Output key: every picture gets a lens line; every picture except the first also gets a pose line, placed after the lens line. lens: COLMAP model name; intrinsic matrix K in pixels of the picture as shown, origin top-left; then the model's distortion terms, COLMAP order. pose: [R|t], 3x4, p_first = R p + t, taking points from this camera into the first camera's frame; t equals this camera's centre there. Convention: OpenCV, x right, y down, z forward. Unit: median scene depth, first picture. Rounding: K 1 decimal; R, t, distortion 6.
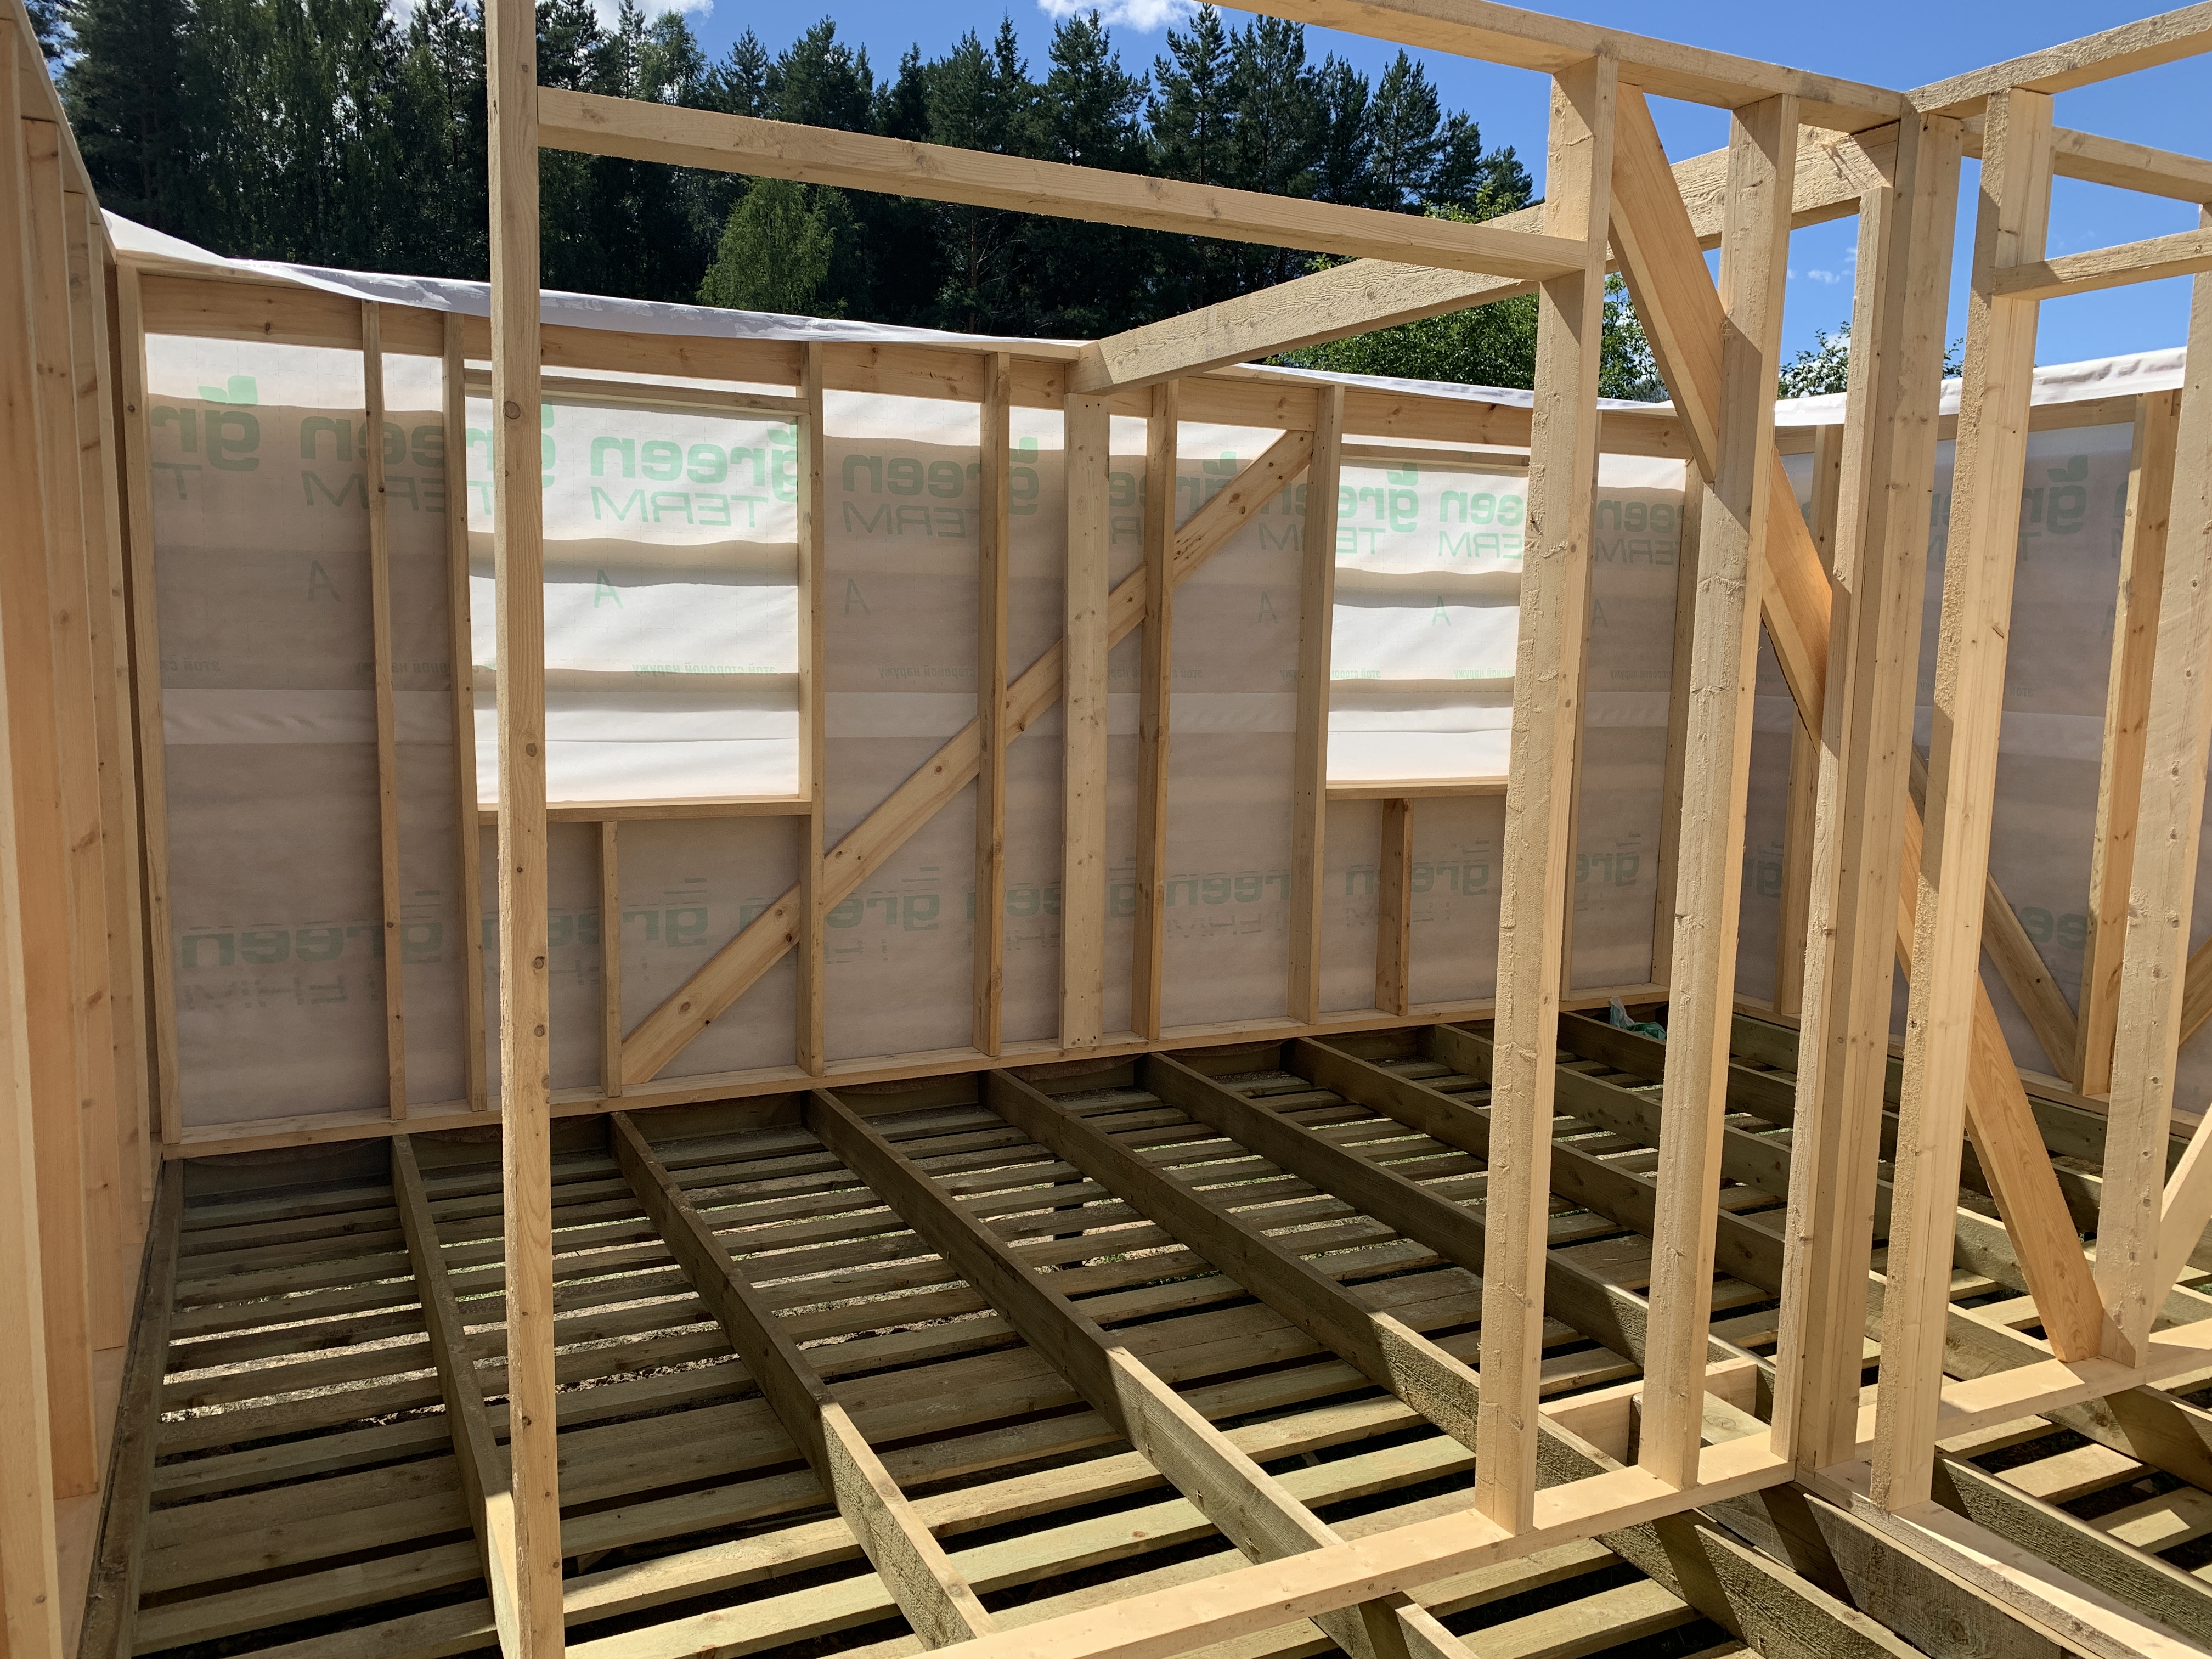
lens RADIAL K [[1677.4, 0, 1204.1], [0, 1677.4, 840.3], [0, 0, 1]] dist [0.039388, -0.054509]
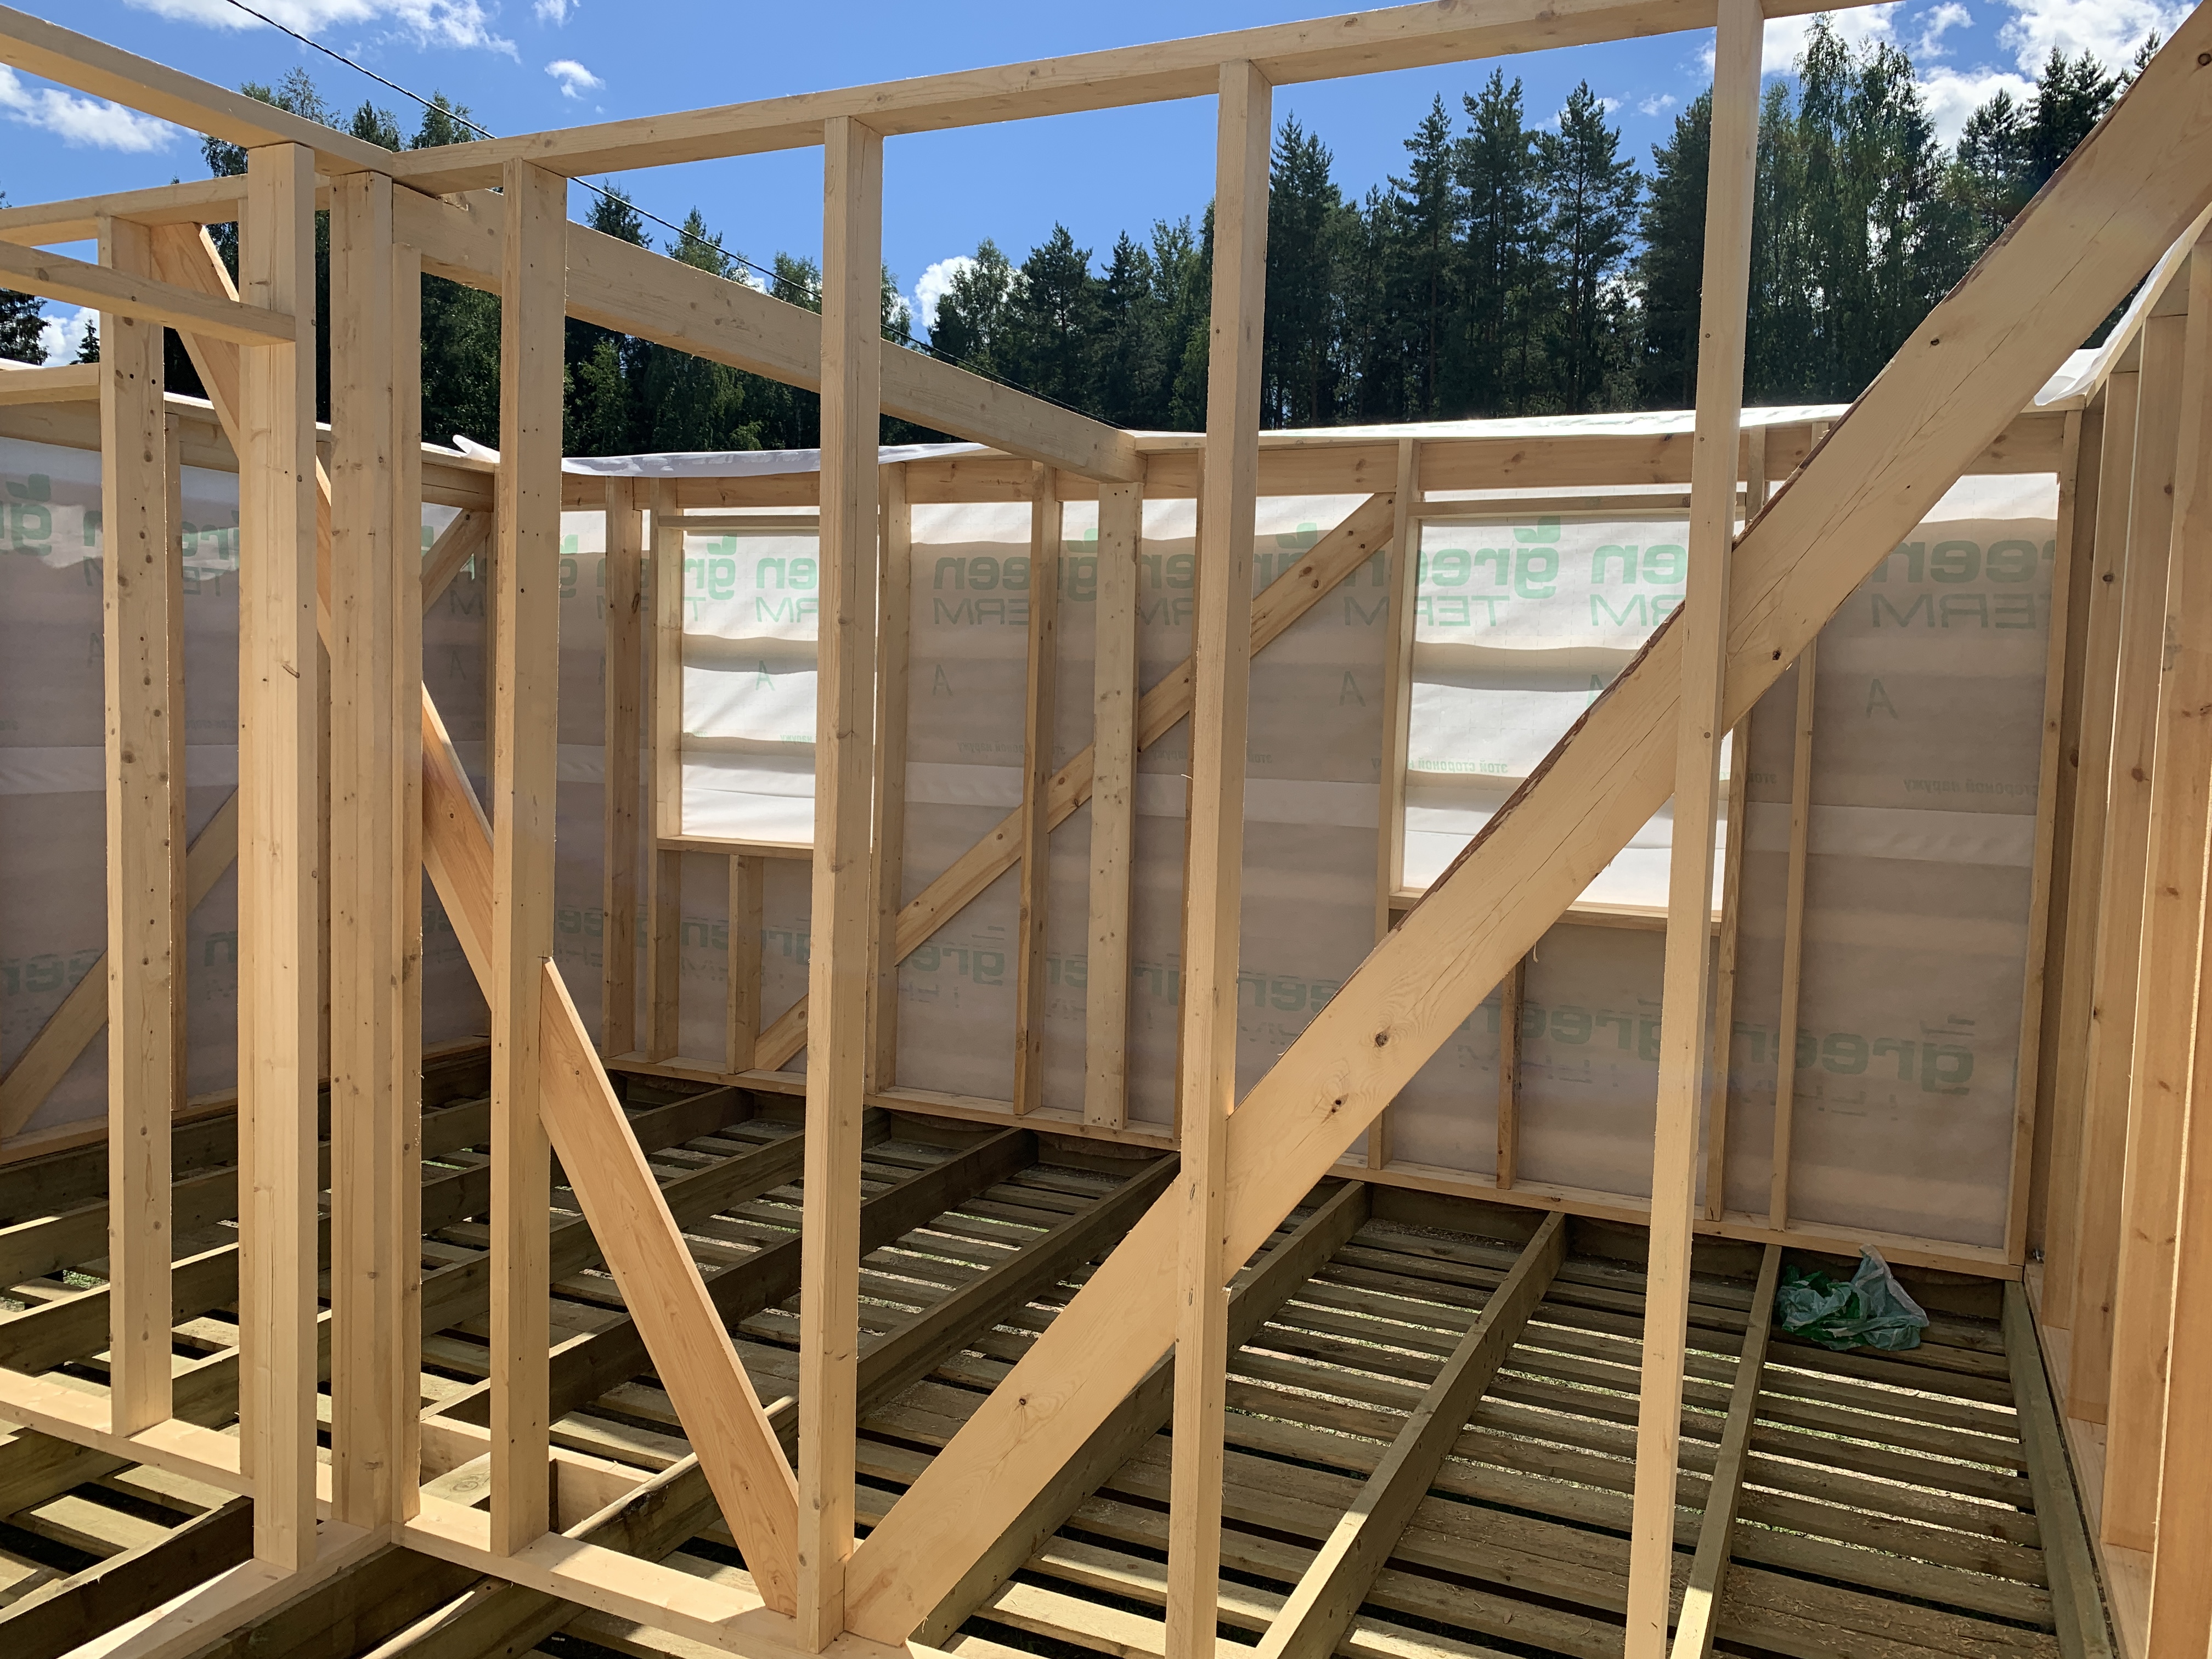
lens RADIAL K [[1712.8, 0, 1106.0], [0, 1712.8, 829.5], [0, 0, 1]] dist [0.033982, -0.018498]
pose [[0.613978, 0.055669, -0.787357, 0.762846], [-0.116132, 0.993025, -0.020349, -0.033092], [0.780733, 0.103931, 0.616161, 0.374453]]
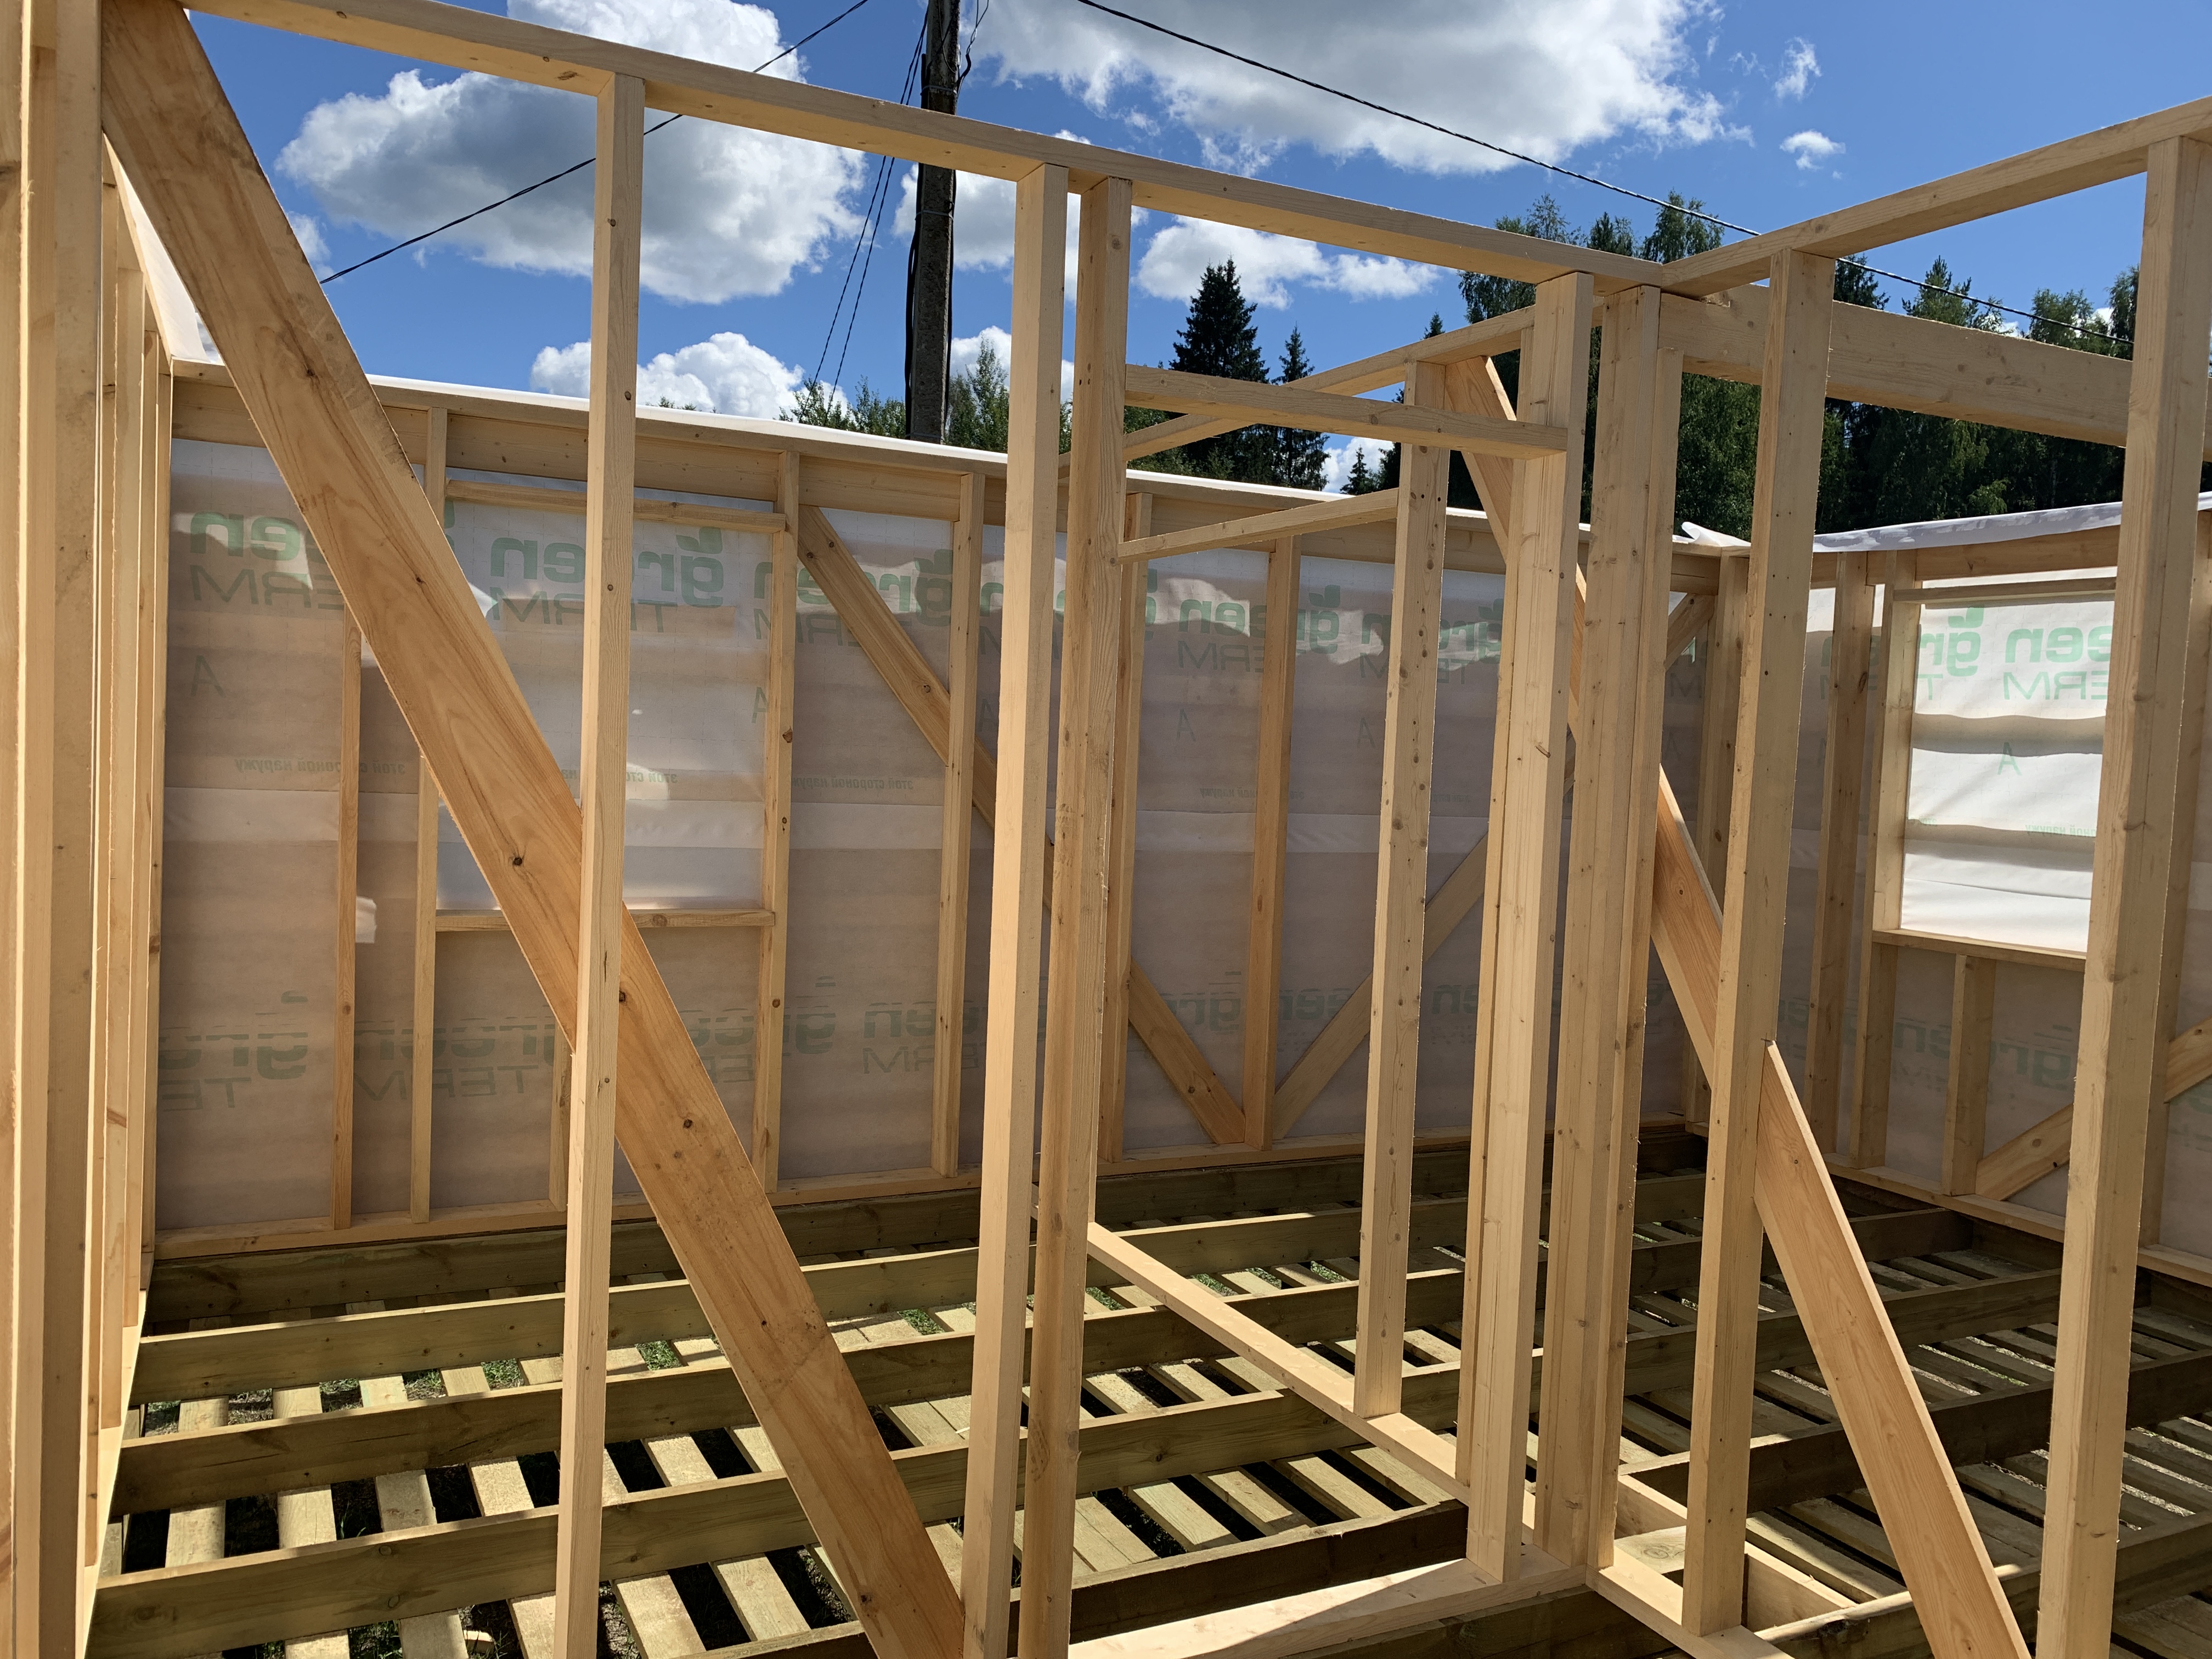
lens RADIAL K [[1729.7, 0, 1045.1], [0, 1729.7, 831.0], [0, 0, 1]] dist [0.008938, 0.000191]
pose [[-0.028667, 0.030953, -0.999110, 0.777268], [-0.168010, 0.985152, 0.035341, -0.028538], [0.985368, 0.168874, -0.023041, 0.350066]]
